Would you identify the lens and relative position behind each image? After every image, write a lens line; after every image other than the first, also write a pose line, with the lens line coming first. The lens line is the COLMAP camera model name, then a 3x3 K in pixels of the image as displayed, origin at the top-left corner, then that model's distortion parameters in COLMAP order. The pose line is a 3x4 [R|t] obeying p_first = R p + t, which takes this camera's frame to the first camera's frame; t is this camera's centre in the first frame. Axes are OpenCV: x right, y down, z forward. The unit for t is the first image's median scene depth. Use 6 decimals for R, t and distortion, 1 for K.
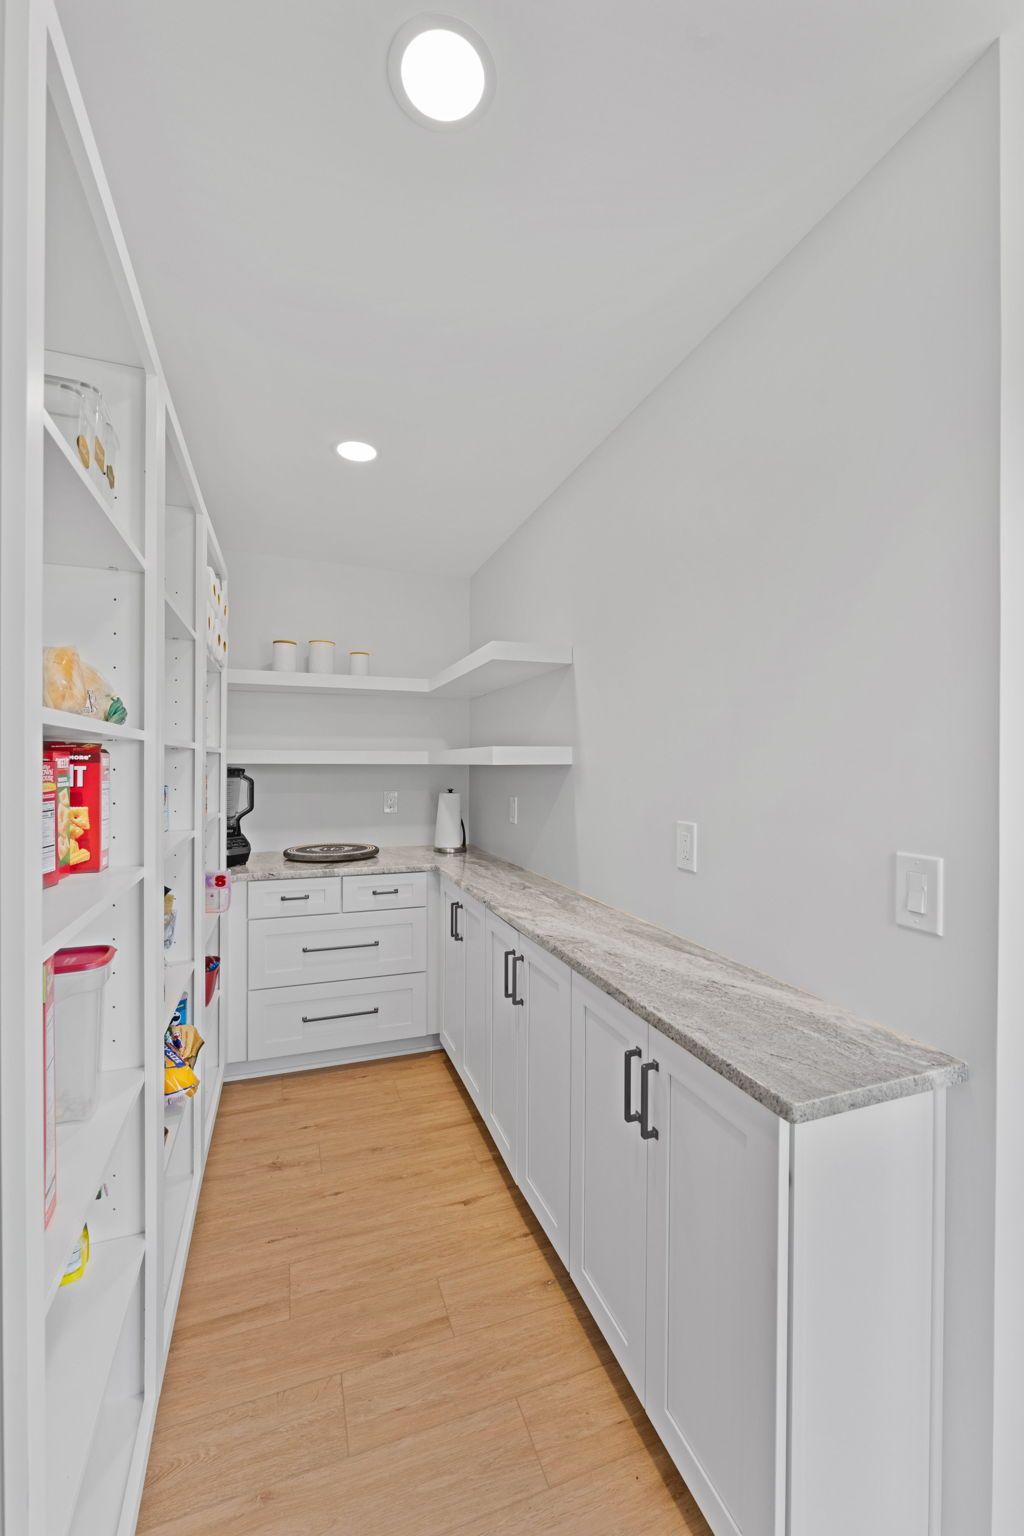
lens RADIAL K [[616.3, 0, 518.8], [0, 616.3, 770.0], [0, 0, 1]] dist [0.001712, -0.000094]
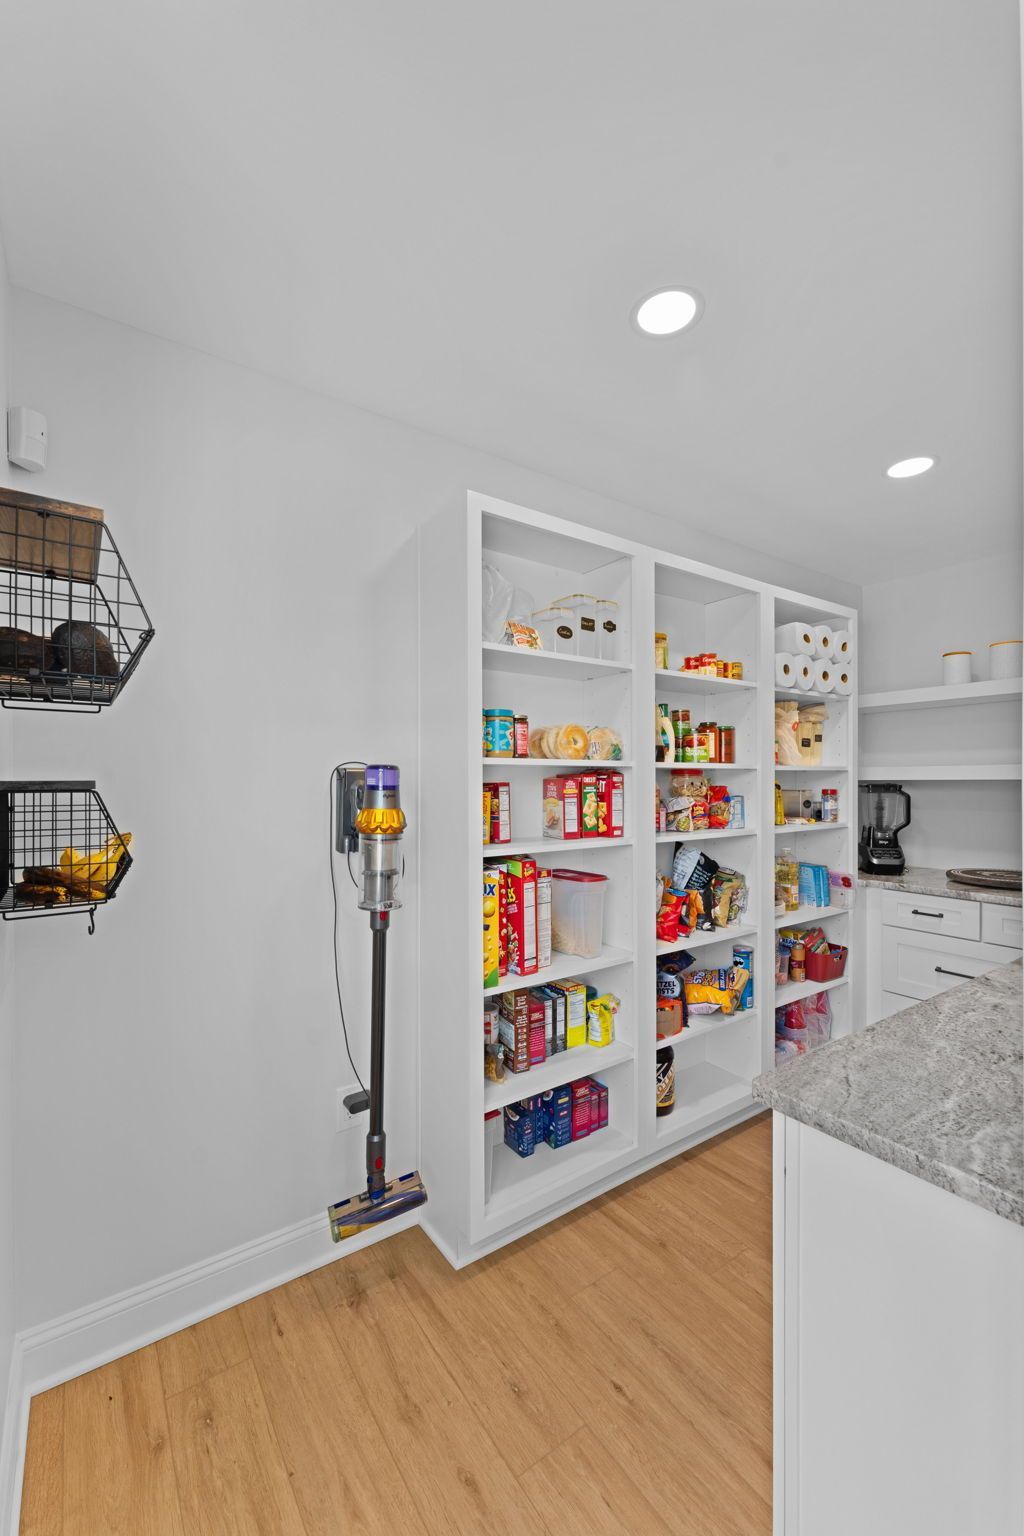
lens RADIAL K [[616.3, 0, 520.5], [0, 616.3, 781.7], [0, 0, 1]] dist [0.001712, -0.000094]
pose [[0.278527, -0.005271, -0.960414, 0.658304], [-0.005775, 0.999958, -0.007163, 0.006726], [0.960411, 0.007541, 0.278485, 0.135472]]
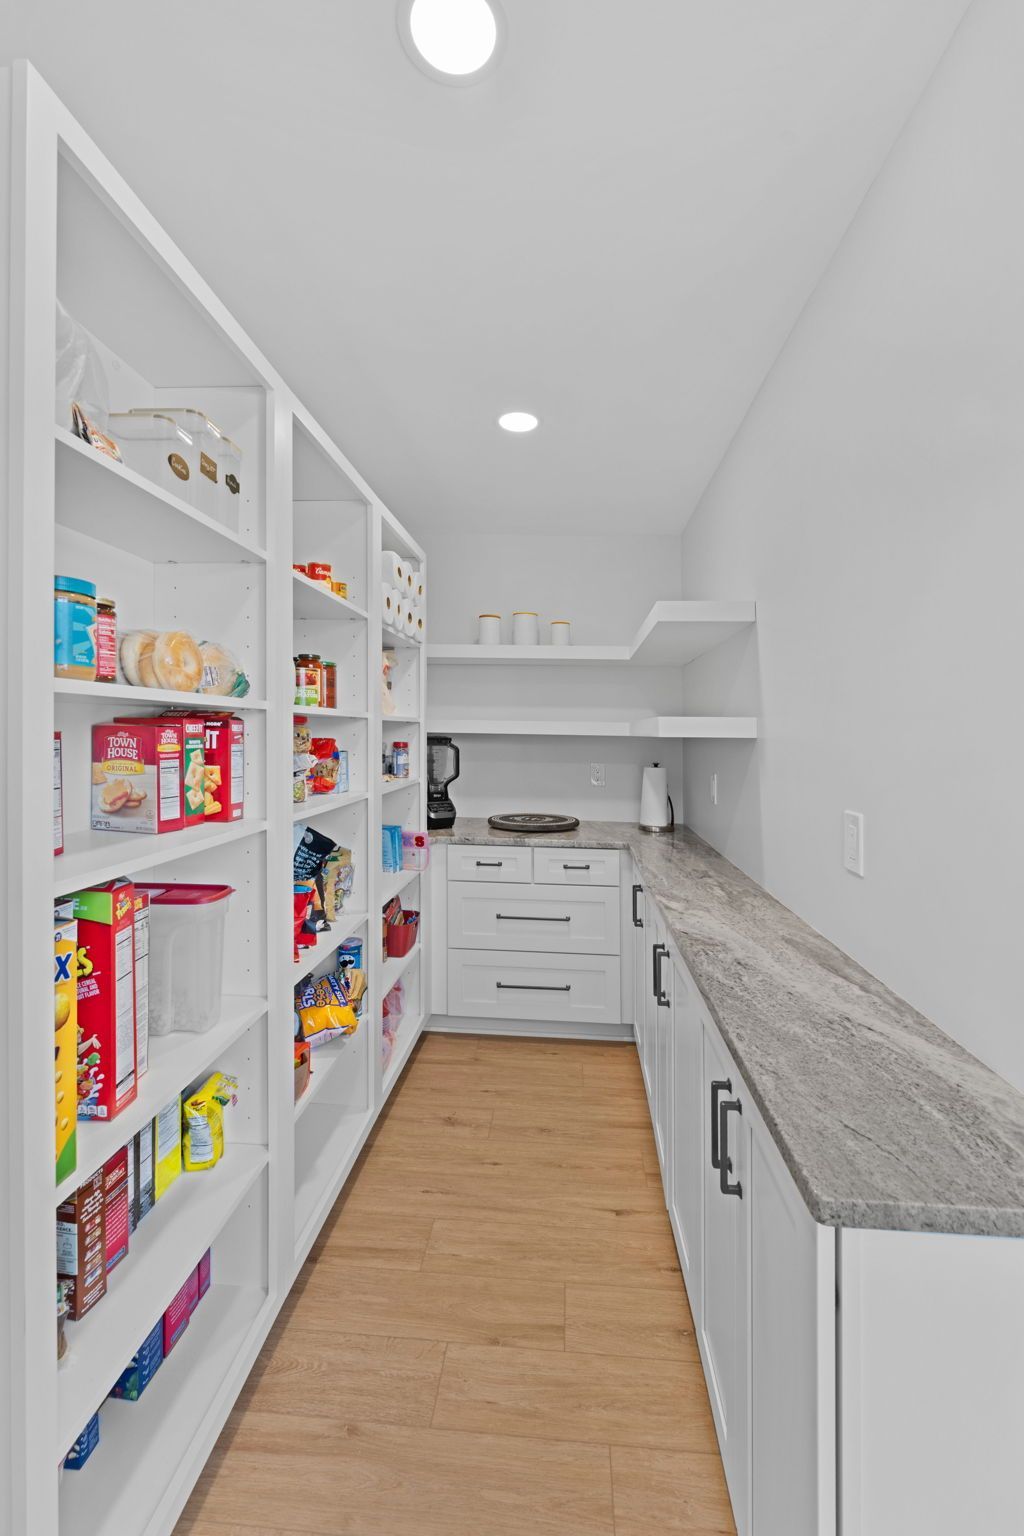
lens RADIAL K [[642.4, 0, 533.4], [0, 642.4, 731.1], [0, 0, 1]] dist [-0.001290, -0.000253]
pose [[0.917311, 0.011361, -0.398010, 0.202476], [-0.018642, 0.999722, -0.014427, 0.000042], [0.397736, 0.020654, 0.917267, 0.068564]]
